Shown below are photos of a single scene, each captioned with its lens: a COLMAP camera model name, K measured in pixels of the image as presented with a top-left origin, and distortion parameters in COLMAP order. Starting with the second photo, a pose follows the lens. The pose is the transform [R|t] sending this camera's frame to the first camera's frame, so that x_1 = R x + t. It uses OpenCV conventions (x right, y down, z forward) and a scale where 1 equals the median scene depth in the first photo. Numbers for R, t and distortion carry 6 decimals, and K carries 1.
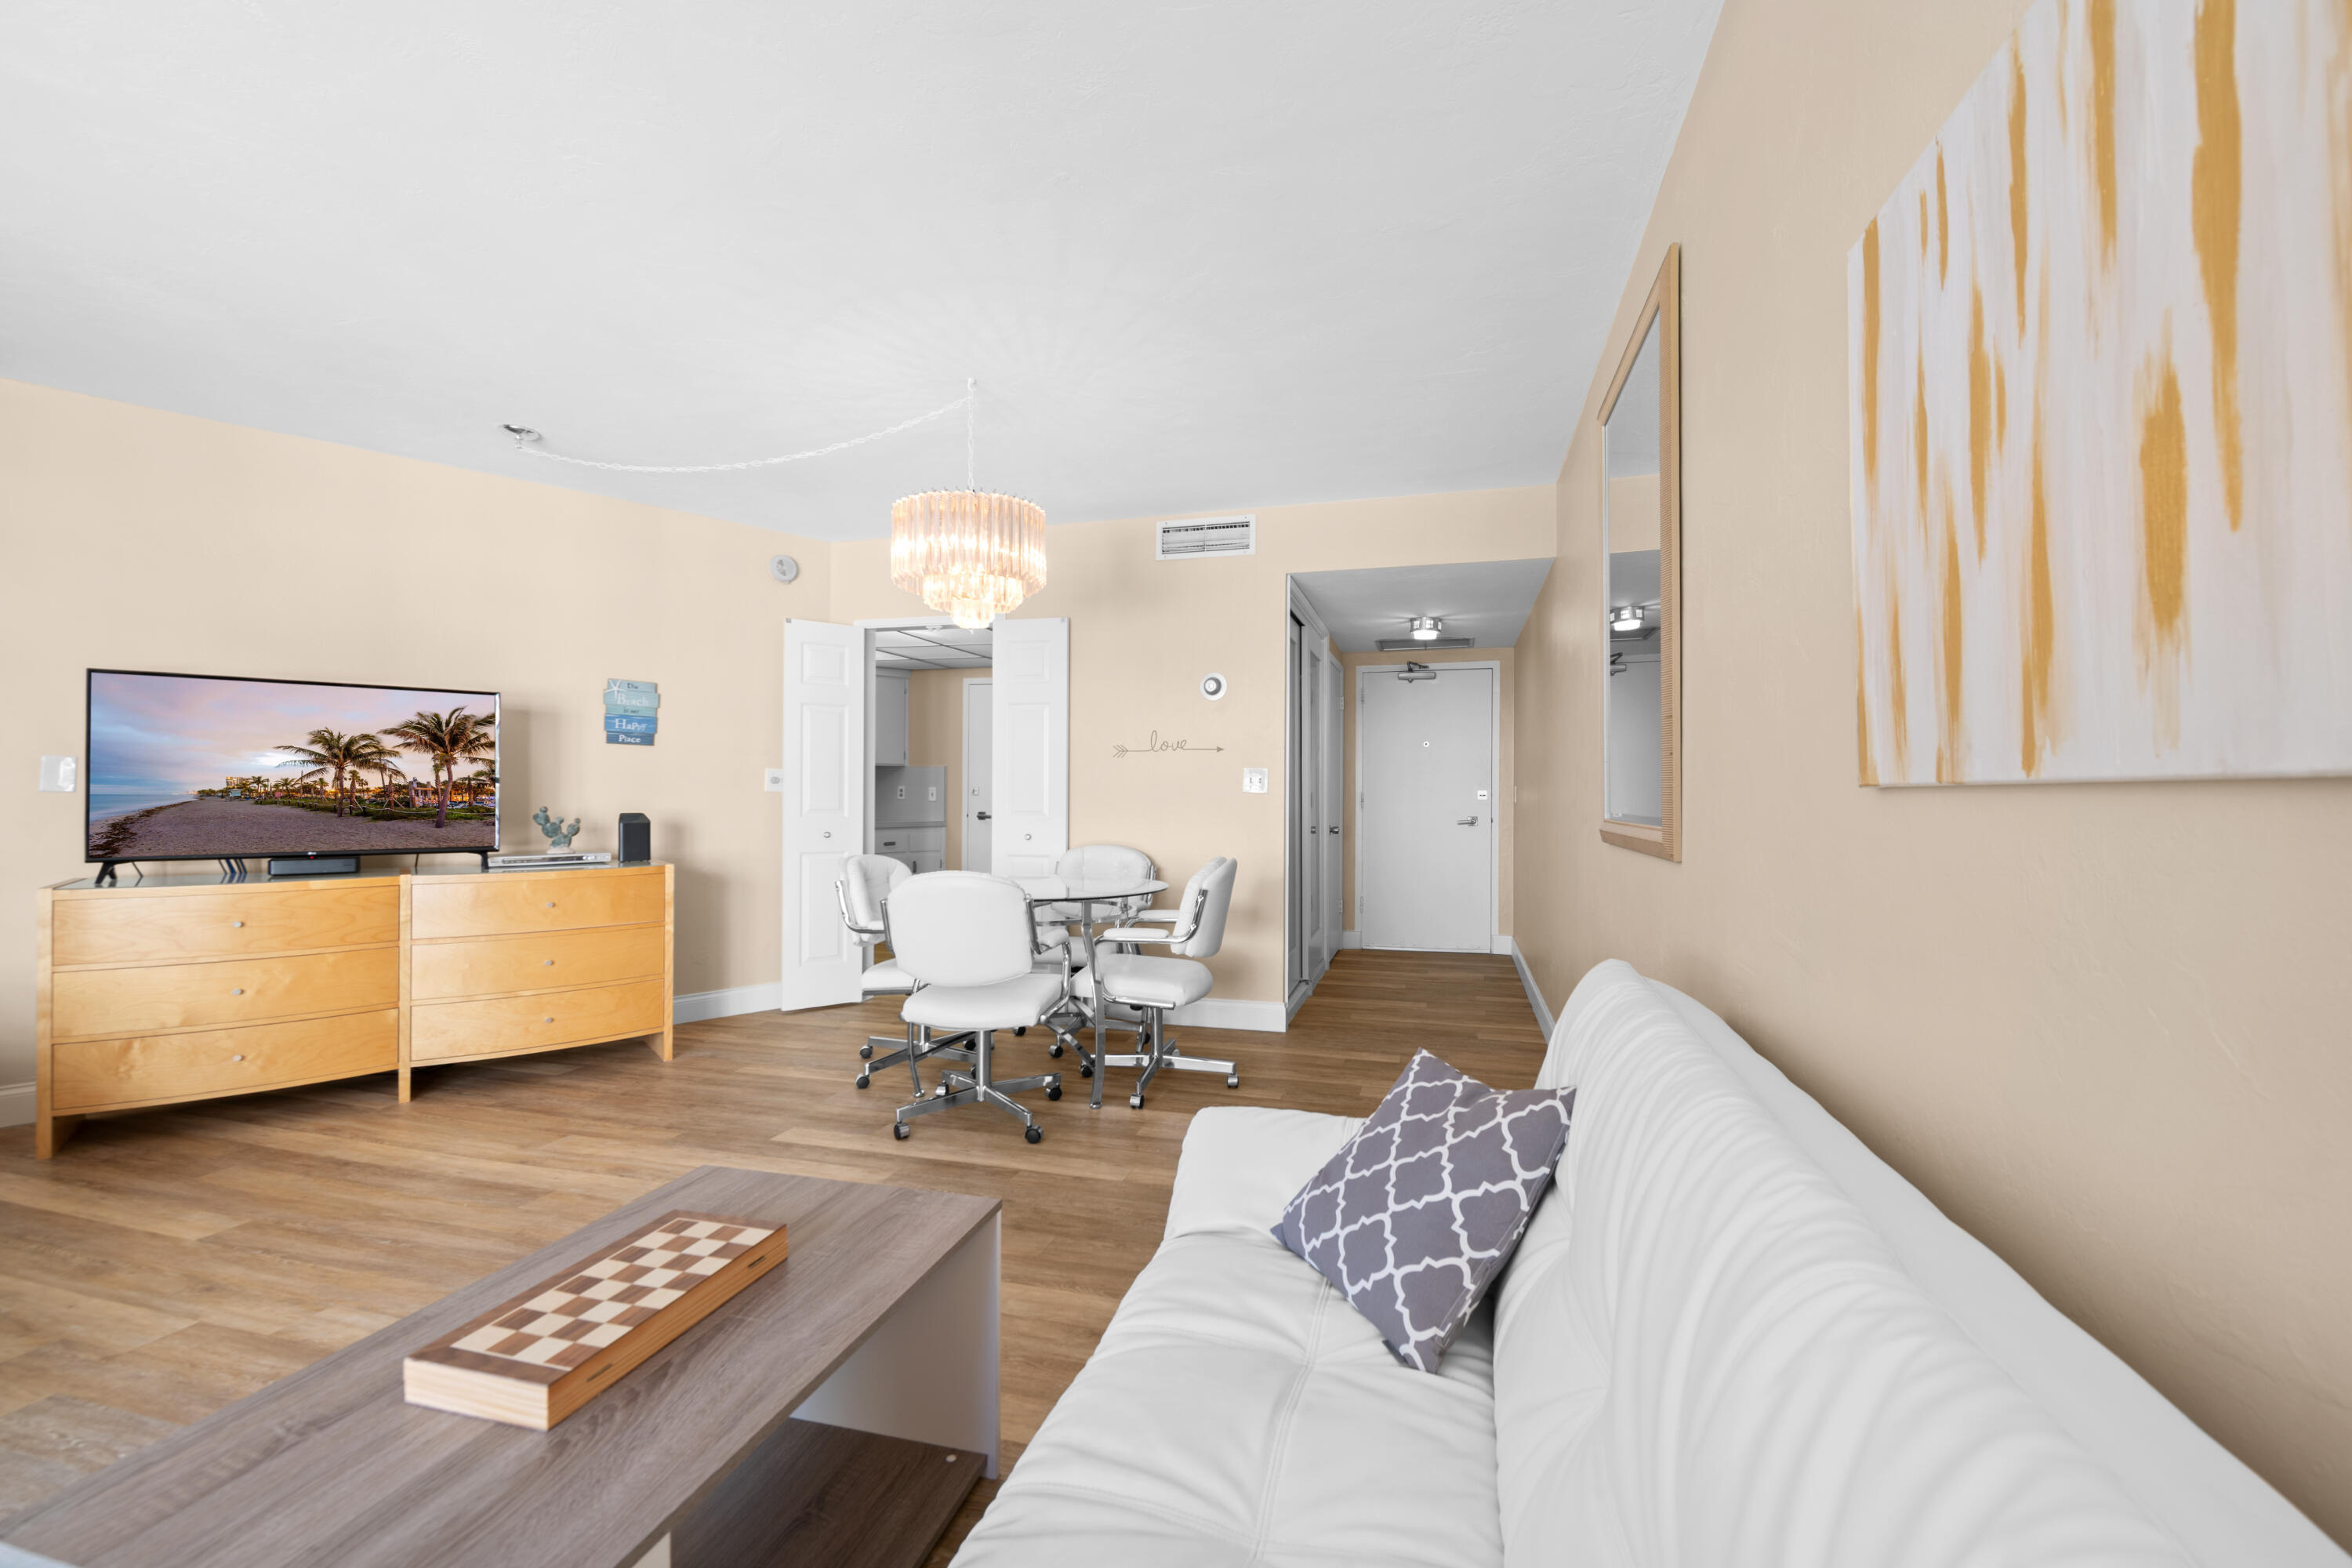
lens RADIAL K [[942.3, 0, 1173.5], [0, 942.3, 784.3], [0, 0, 1]] dist [-0.002177, -0.002963]
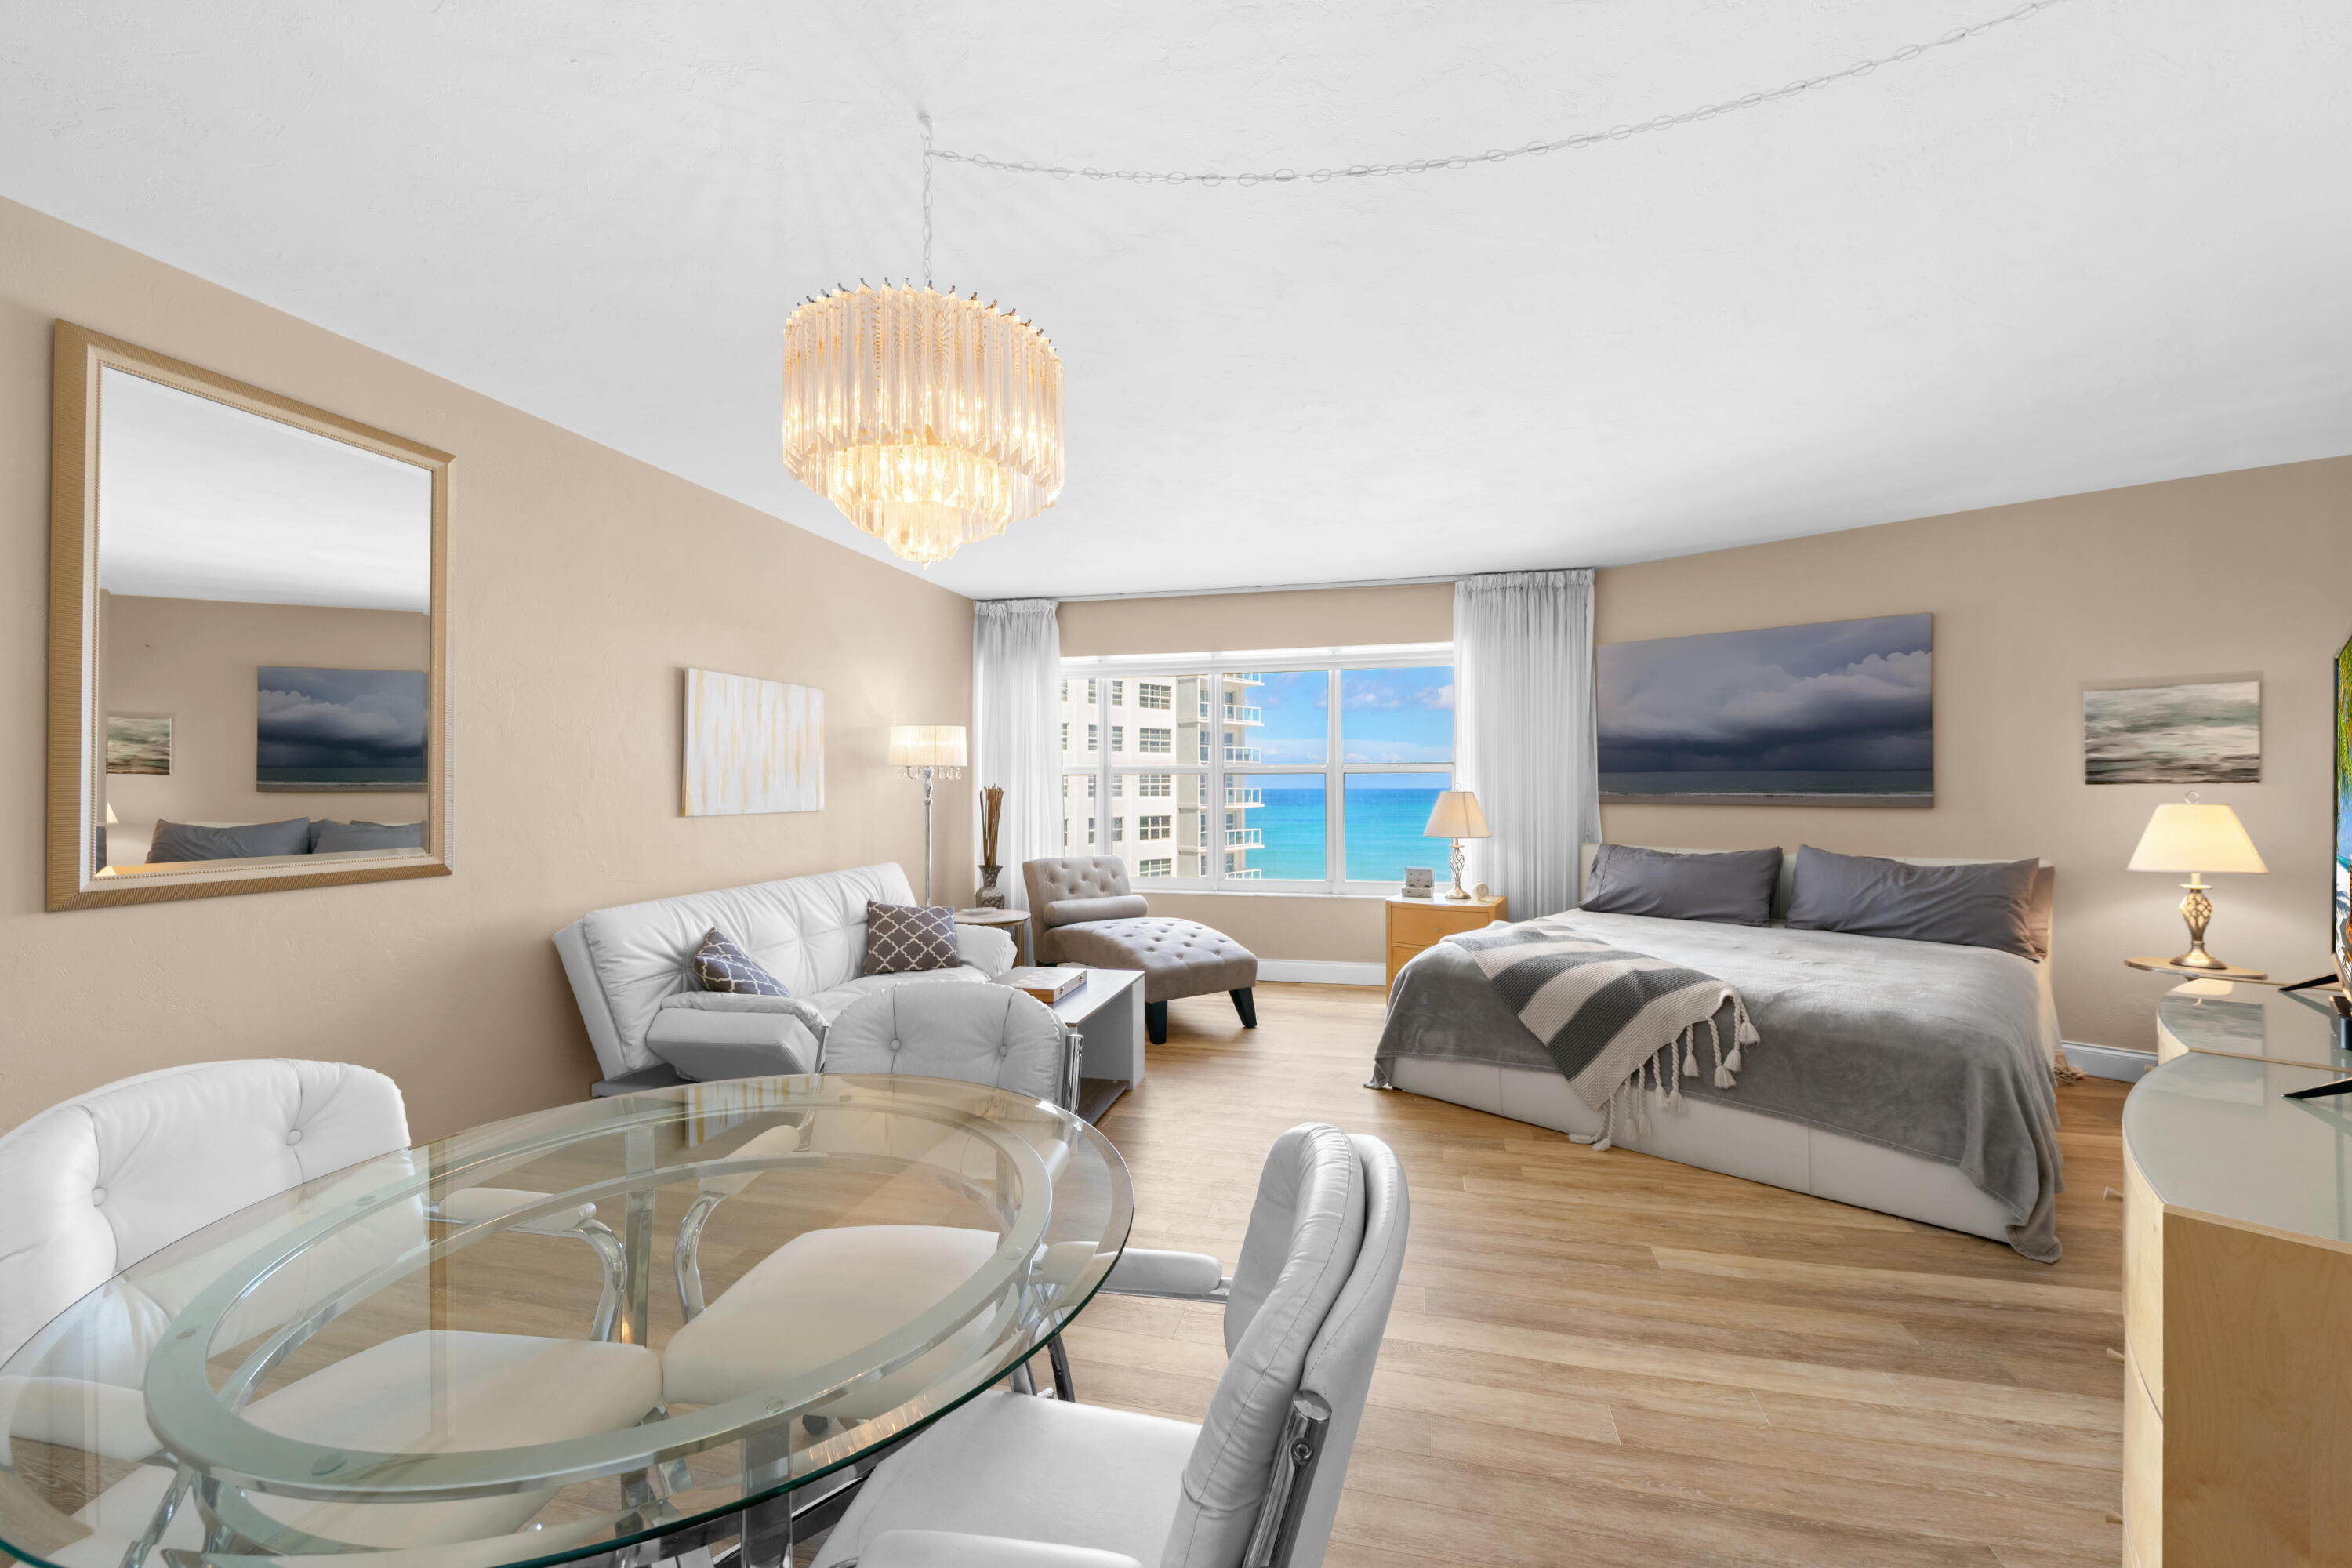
lens RADIAL K [[942.3, 0, 1172.8], [0, 942.3, 791.7], [0, 0, 1]] dist [-0.002177, -0.002963]
pose [[-0.999580, -0.003095, -0.028801, -0.378106], [-0.002921, 0.999977, -0.006069, -0.026962], [0.028819, -0.005982, -0.999567, 1.716480]]
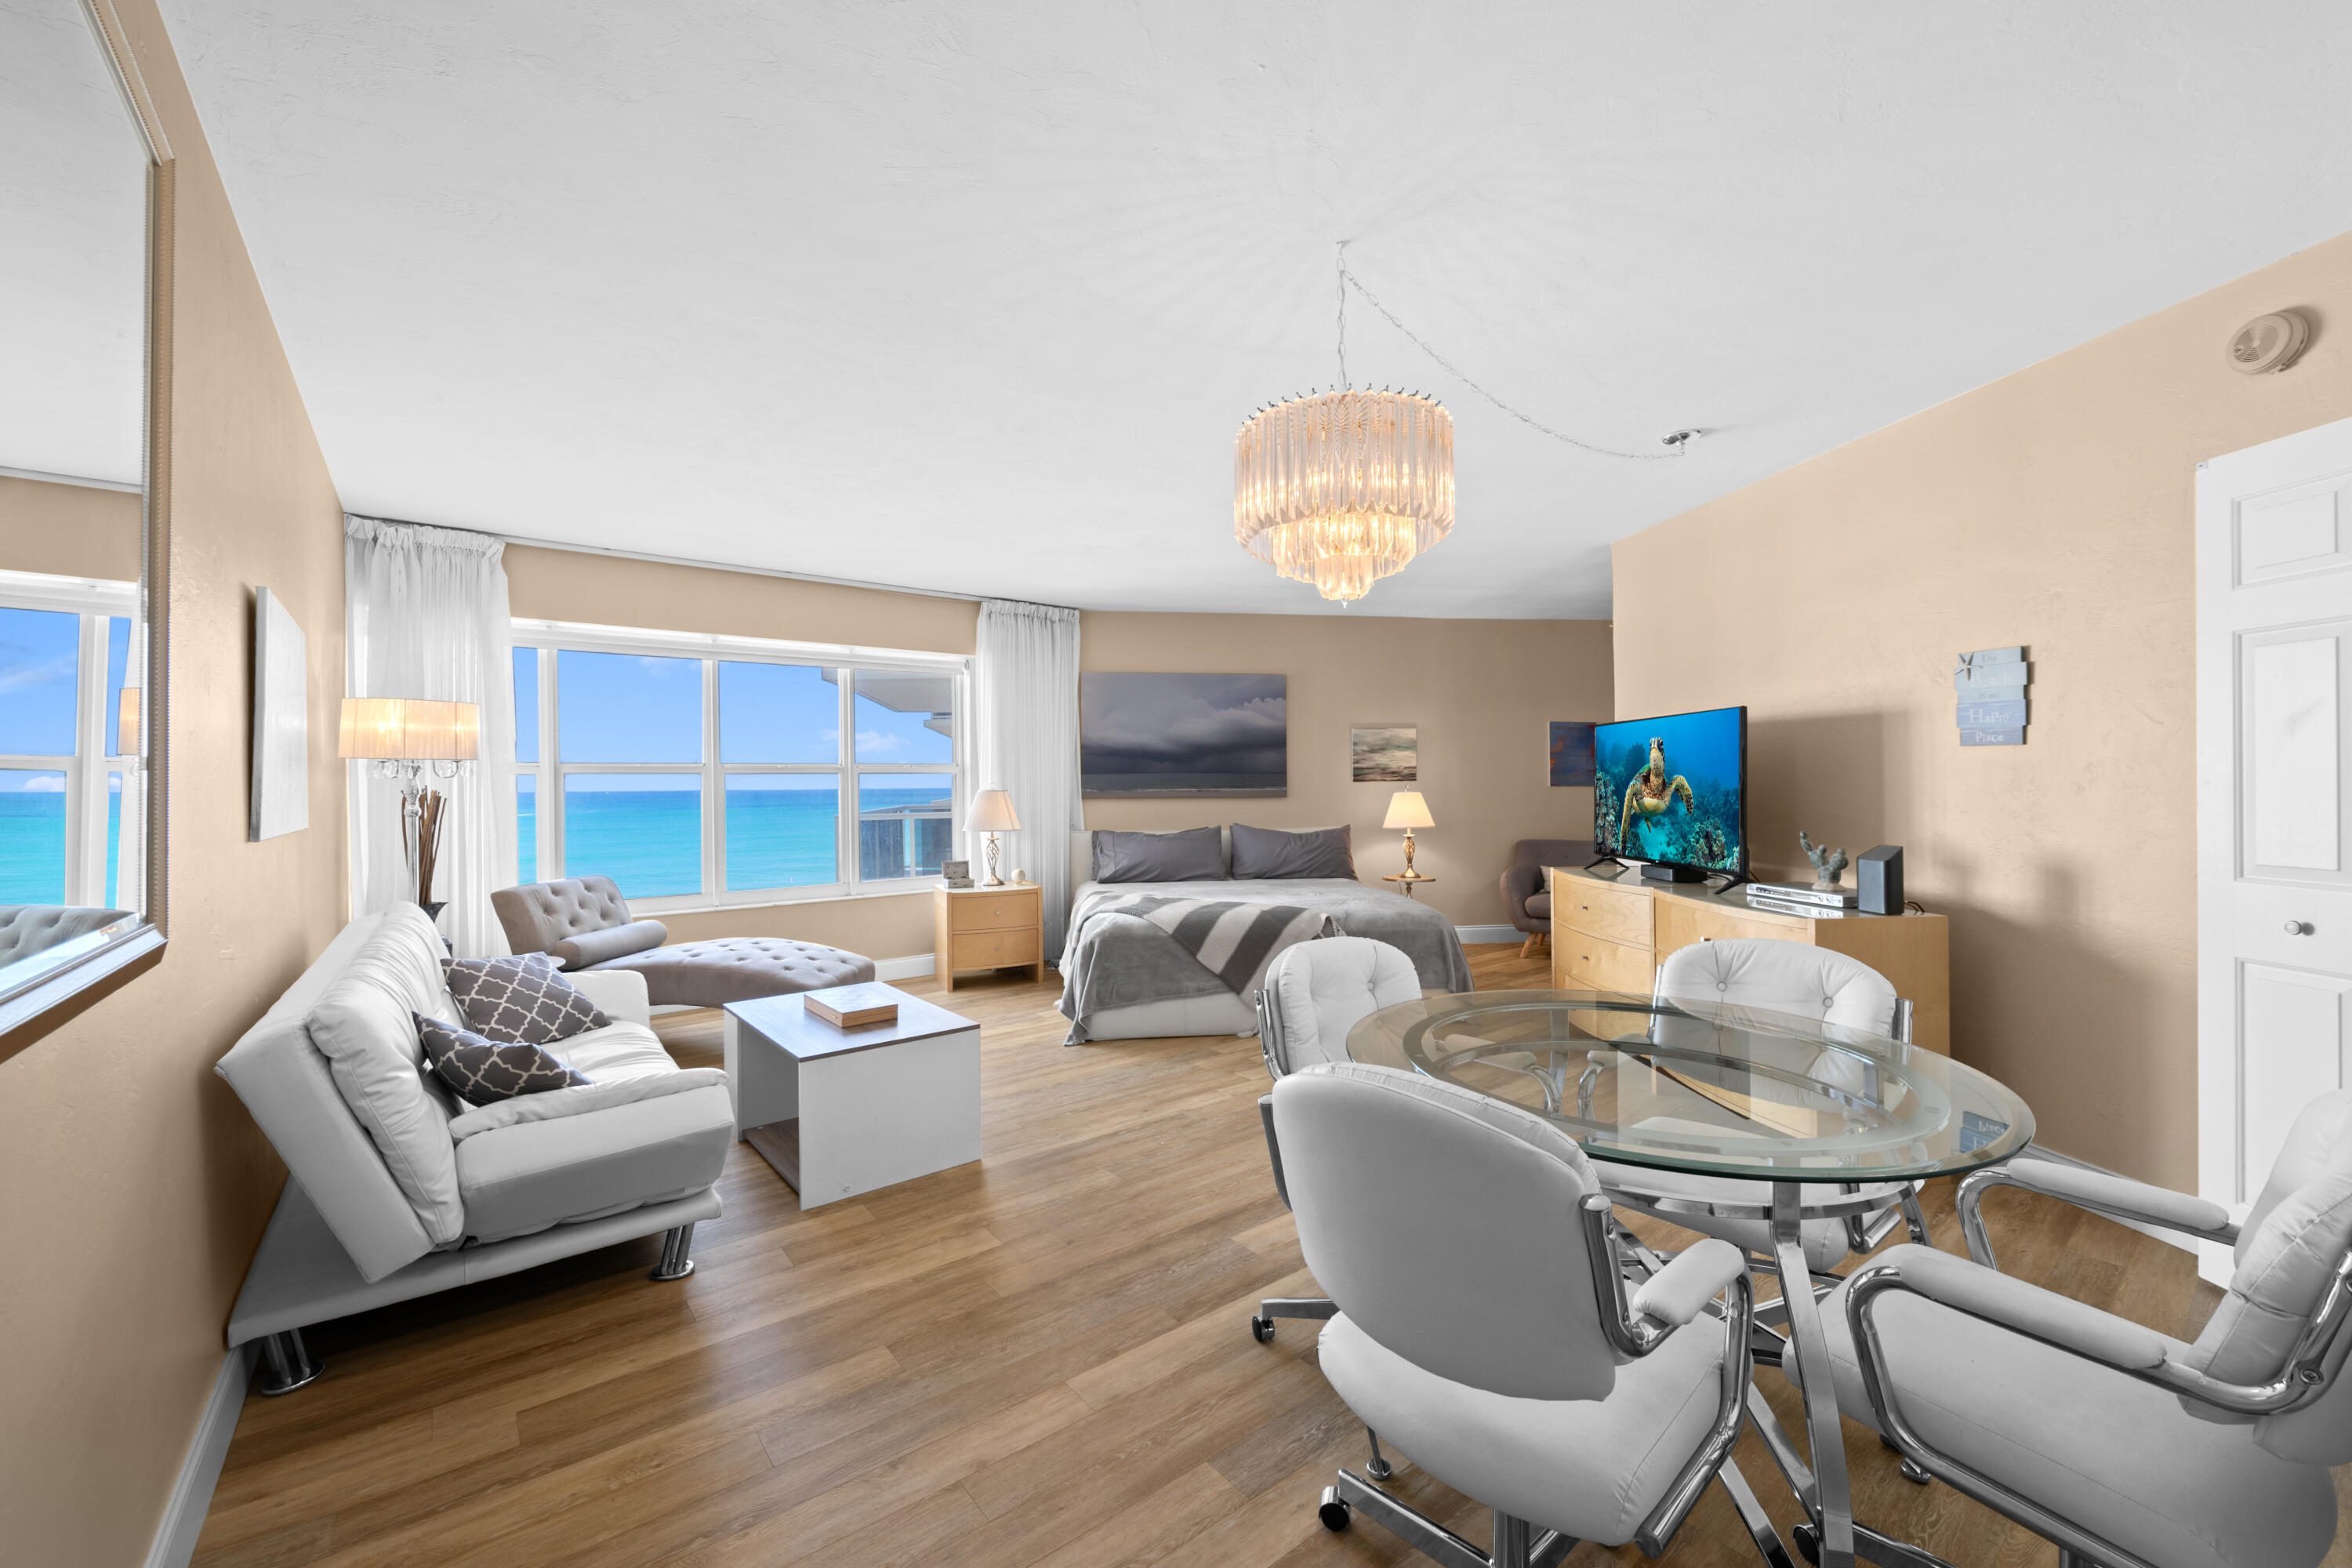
lens RADIAL K [[942.3, 0, 1213.2], [0, 942.3, 771.6], [0, 0, 1]] dist [-0.002177, -0.002963]
pose [[-0.565036, -0.010482, -0.825000, 0.466568], [0.015259, 0.999616, -0.023151, -0.025538], [0.824925, -0.025670, -0.564658, 1.454536]]
